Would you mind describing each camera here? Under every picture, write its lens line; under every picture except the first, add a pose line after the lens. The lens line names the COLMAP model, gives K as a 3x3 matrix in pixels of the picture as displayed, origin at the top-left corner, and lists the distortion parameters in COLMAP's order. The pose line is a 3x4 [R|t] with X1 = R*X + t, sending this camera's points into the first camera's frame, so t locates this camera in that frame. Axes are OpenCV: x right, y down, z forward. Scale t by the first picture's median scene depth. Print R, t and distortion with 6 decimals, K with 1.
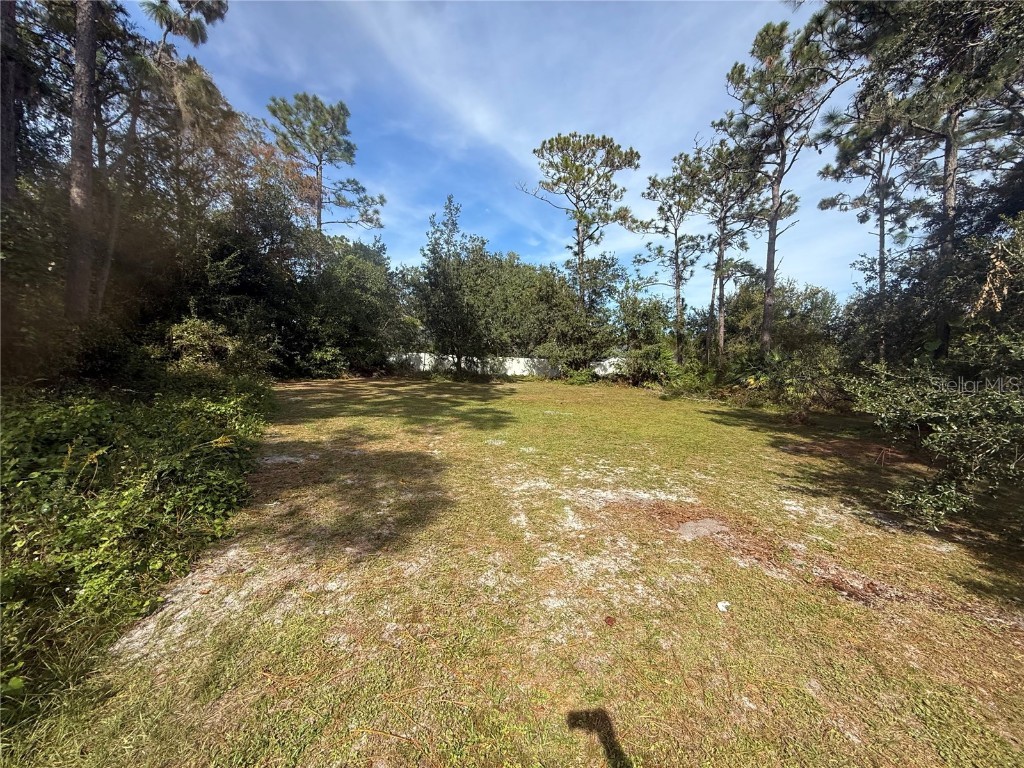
lens RADIAL K [[409.7, 0, 507.6], [0, 409.7, 383.4], [0, 0, 1]] dist [-0.000156, 0.000378]
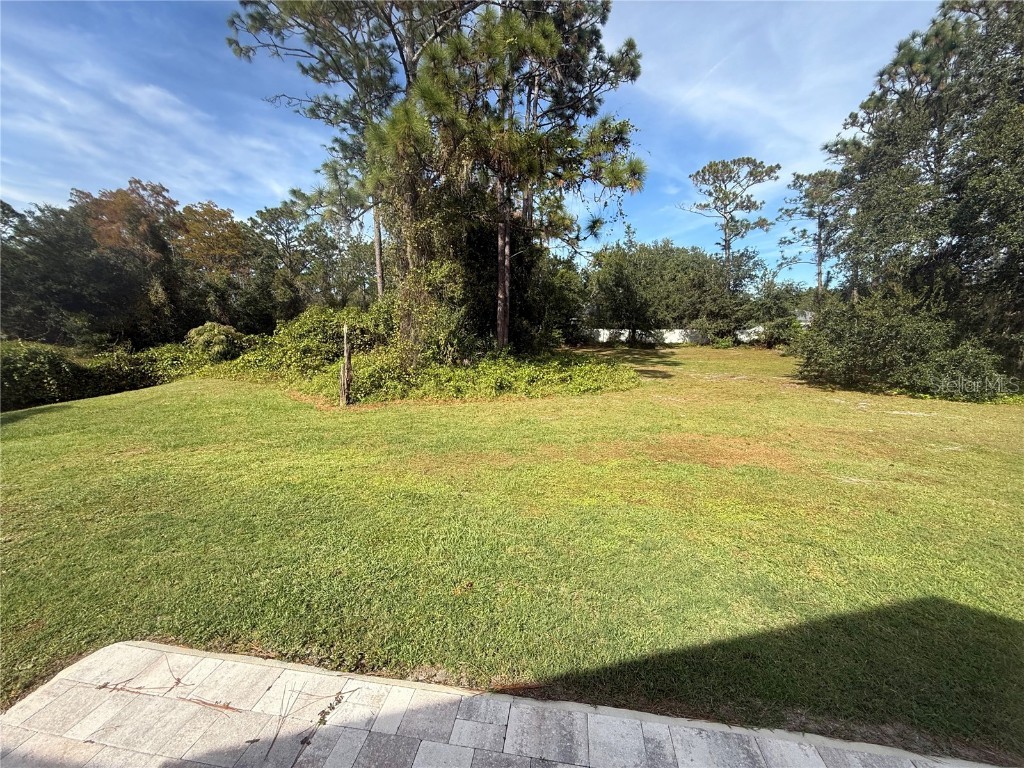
lens RADIAL K [[409.7, 0, 507.6], [0, 409.7, 383.4], [0, 0, 1]] dist [-0.000156, 0.000378]
pose [[0.944697, 0.002561, -0.327935, -0.058887], [0.021587, 0.997315, 0.069977, 0.008065], [0.327233, -0.073186, 0.942105, -0.530846]]
